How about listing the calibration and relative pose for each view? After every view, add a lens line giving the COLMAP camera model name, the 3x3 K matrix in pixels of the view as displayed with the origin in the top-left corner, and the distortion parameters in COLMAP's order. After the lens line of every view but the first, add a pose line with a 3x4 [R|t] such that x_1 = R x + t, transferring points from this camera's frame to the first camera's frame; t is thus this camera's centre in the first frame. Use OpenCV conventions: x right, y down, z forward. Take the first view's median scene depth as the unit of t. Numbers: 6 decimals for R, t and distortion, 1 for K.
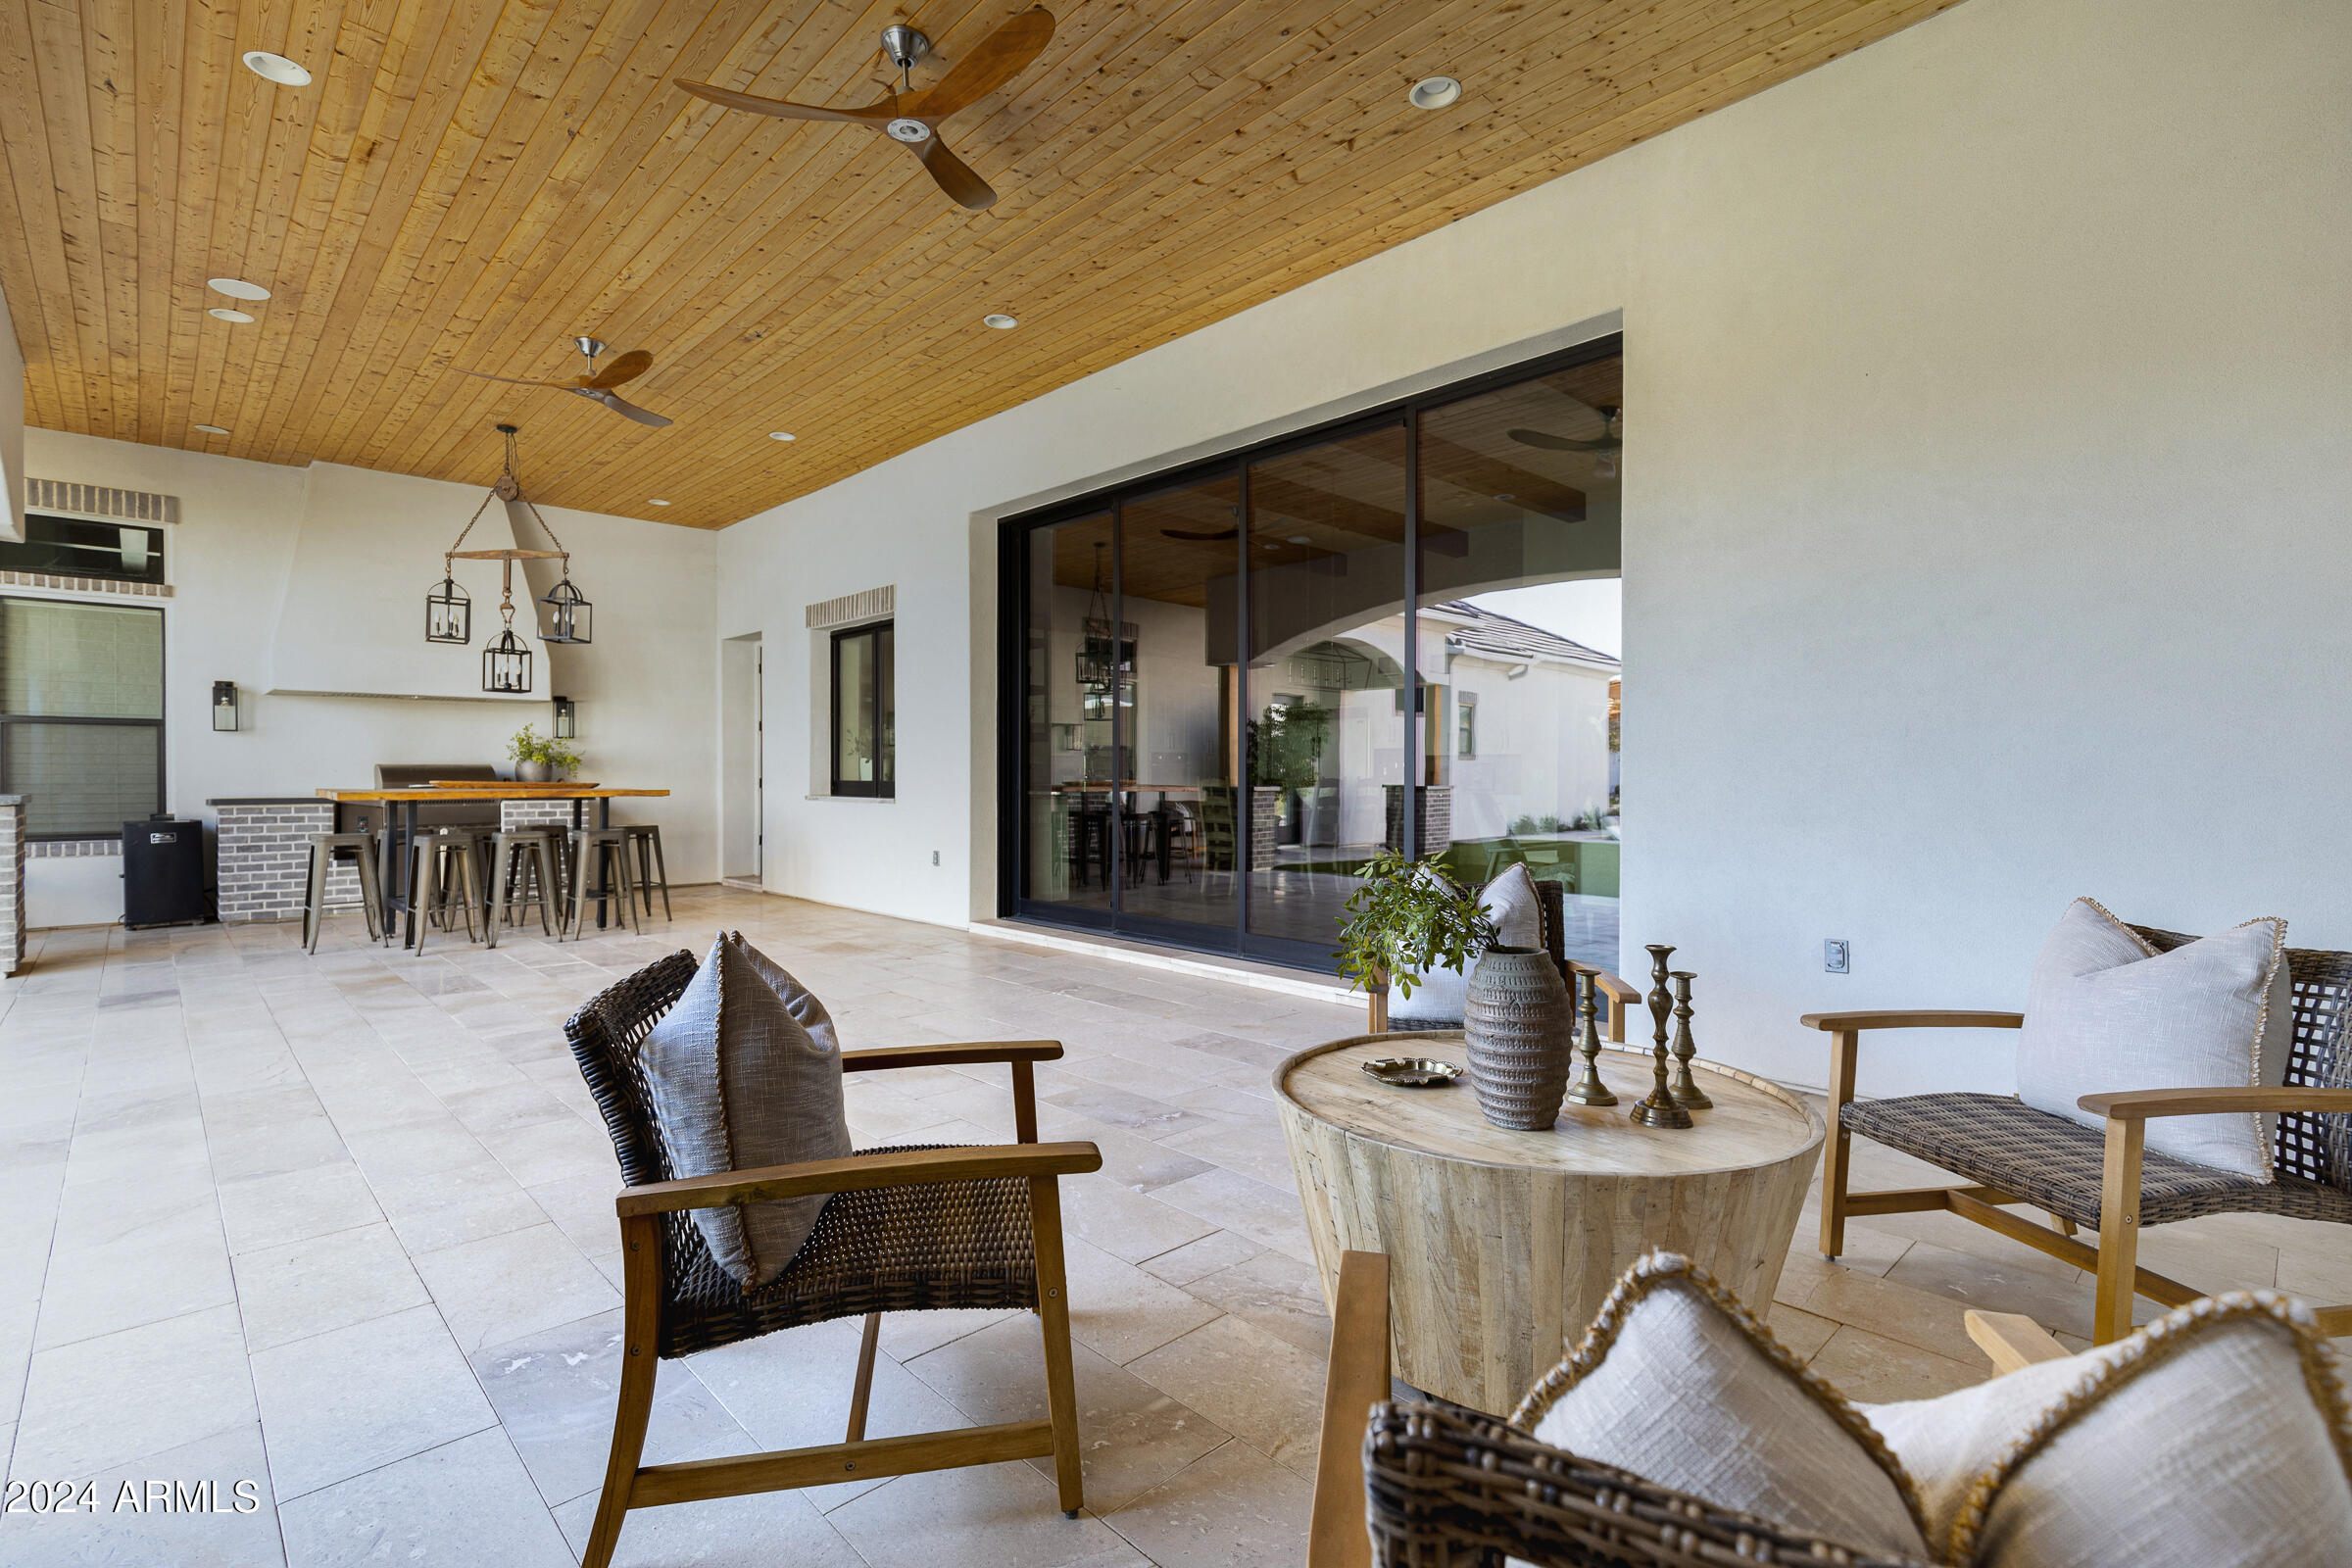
lens RADIAL K [[1083.4, 0, 1178.4], [0, 1083.4, 783.9], [0, 0, 1]] dist [0.000605, -0.000007]
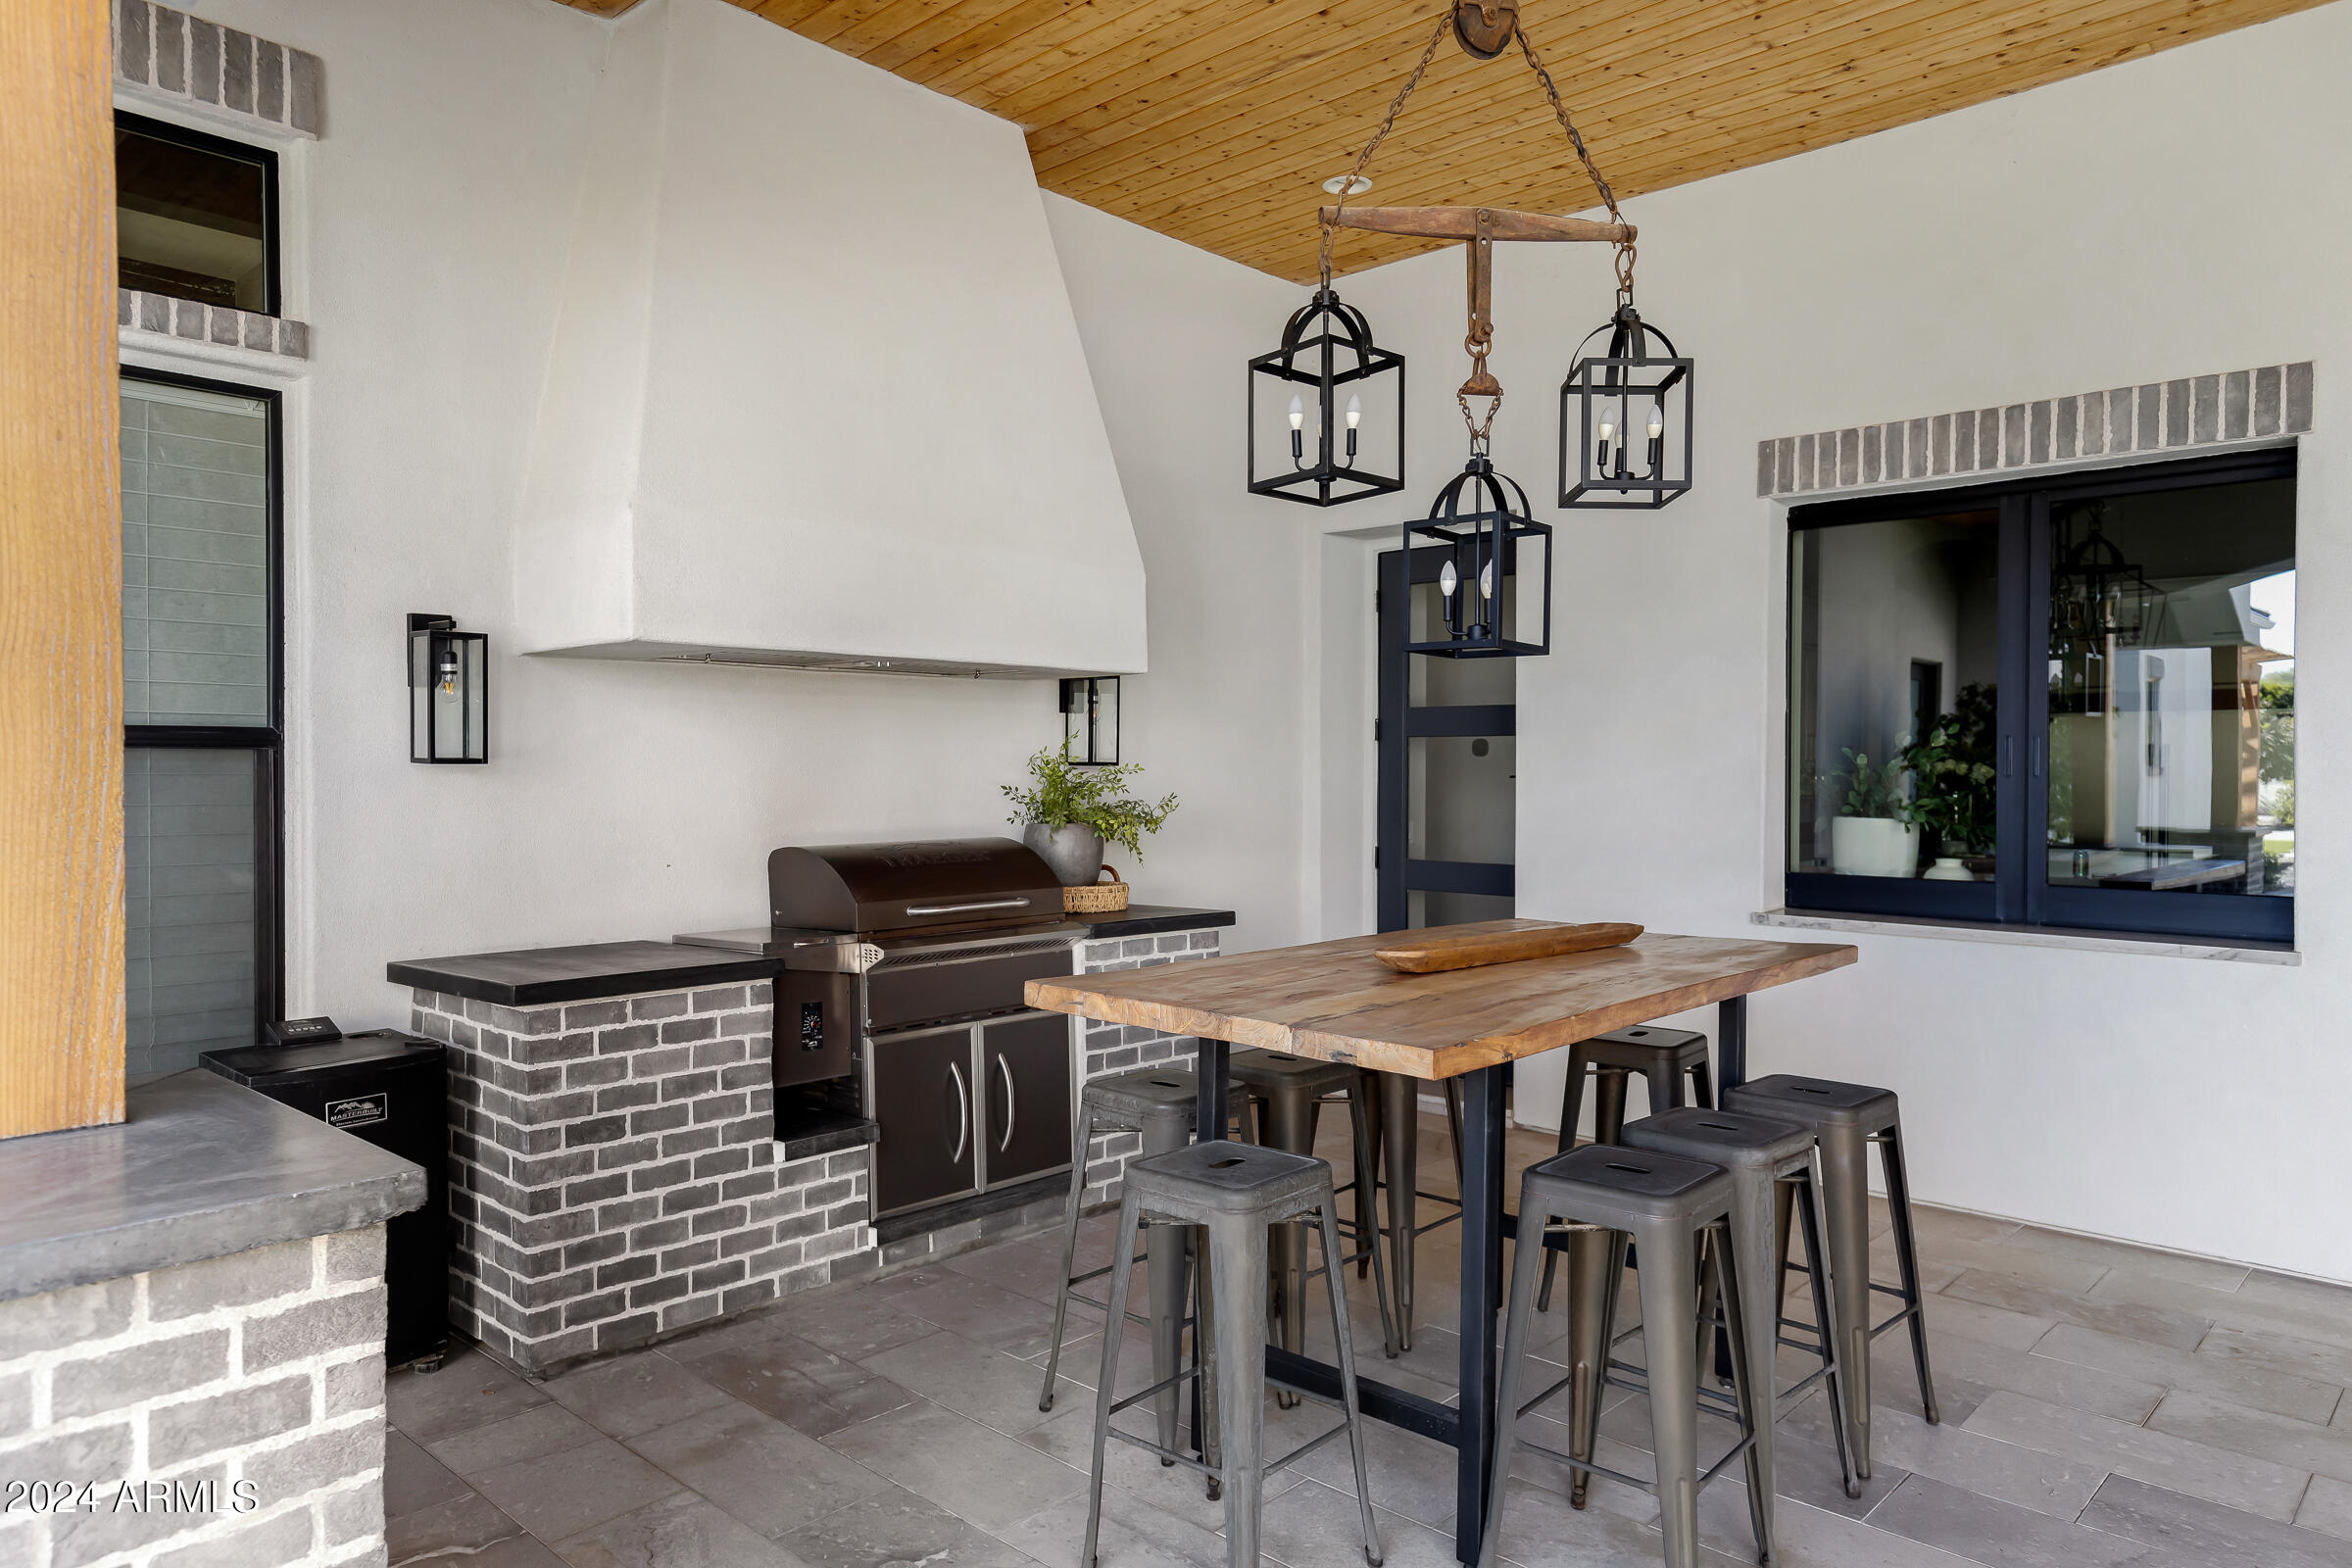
lens RADIAL K [[1534.3, 0, 1174.4], [0, 1534.3, 781.4], [0, 0, 1]] dist [0.016735, -0.000562]
pose [[0.998397, 0.001412, 0.056582, -0.695029], [-0.001298, 0.999997, -0.002055, -0.043111], [-0.056585, 0.001978, 0.998396, 0.518432]]
